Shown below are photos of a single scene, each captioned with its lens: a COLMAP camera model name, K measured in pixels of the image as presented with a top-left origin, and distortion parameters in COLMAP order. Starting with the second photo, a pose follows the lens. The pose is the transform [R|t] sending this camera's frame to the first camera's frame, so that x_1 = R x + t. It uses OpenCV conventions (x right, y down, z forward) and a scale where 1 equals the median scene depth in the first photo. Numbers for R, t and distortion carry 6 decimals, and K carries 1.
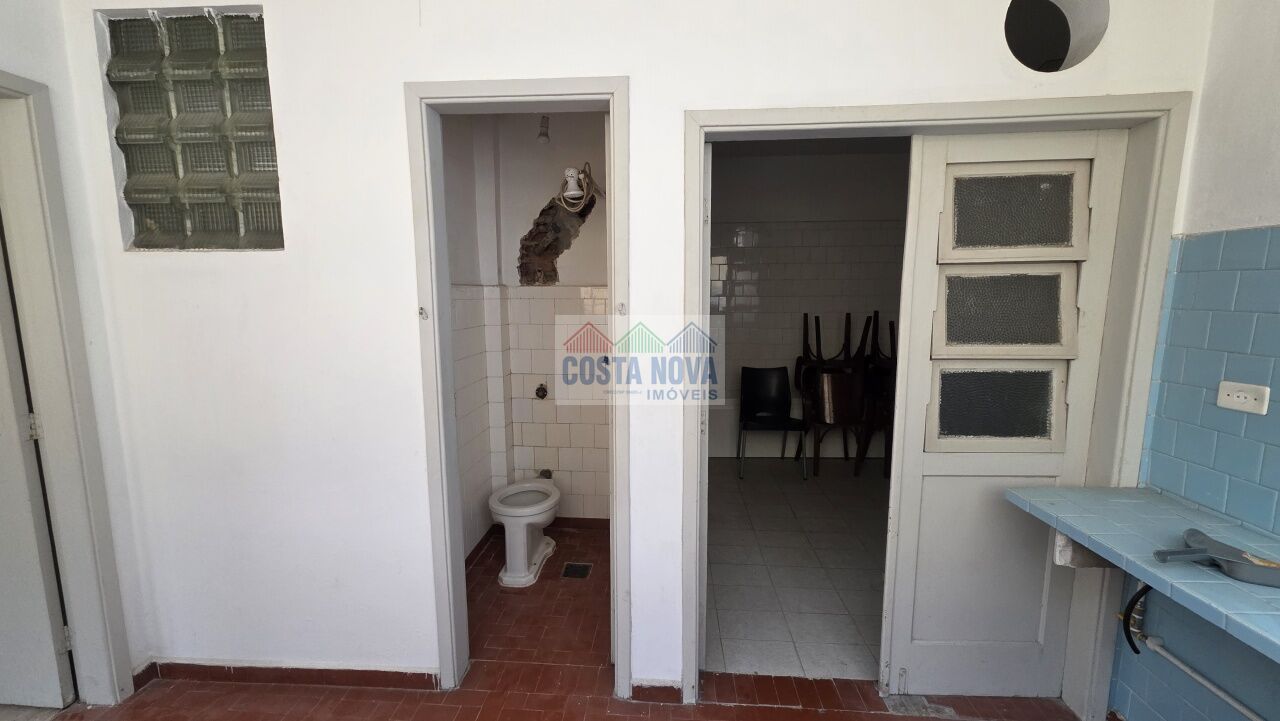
lens RADIAL K [[507.7, 0, 639.5], [0, 507.7, 360.0], [0, 0, 1]] dist [0.010380, -0.001290]
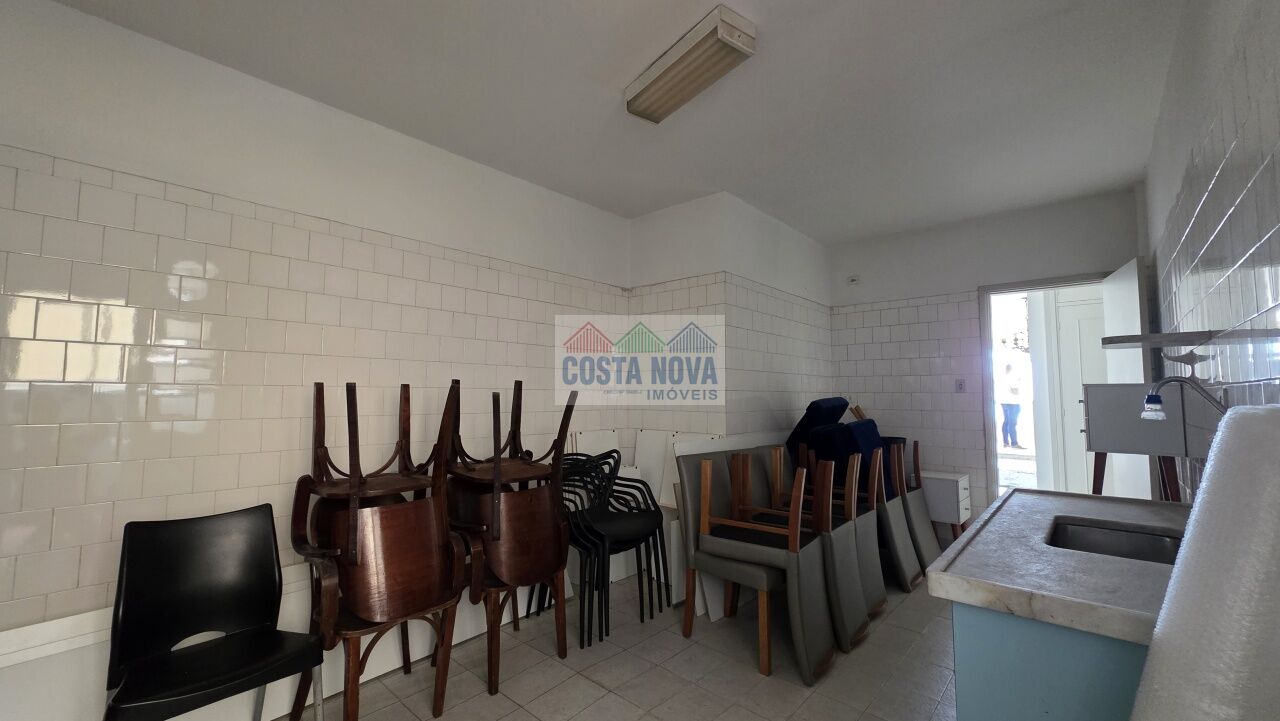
lens RADIAL K [[507.7, 0, 643.5], [0, 507.7, 361.0], [0, 0, 1]] dist [0.010380, -0.001290]
pose [[0.629591, 0.052950, 0.775120, 0.143352], [0.104265, 0.982891, -0.151833, -0.007428], [-0.769898, 0.176411, 0.613299, 0.457144]]
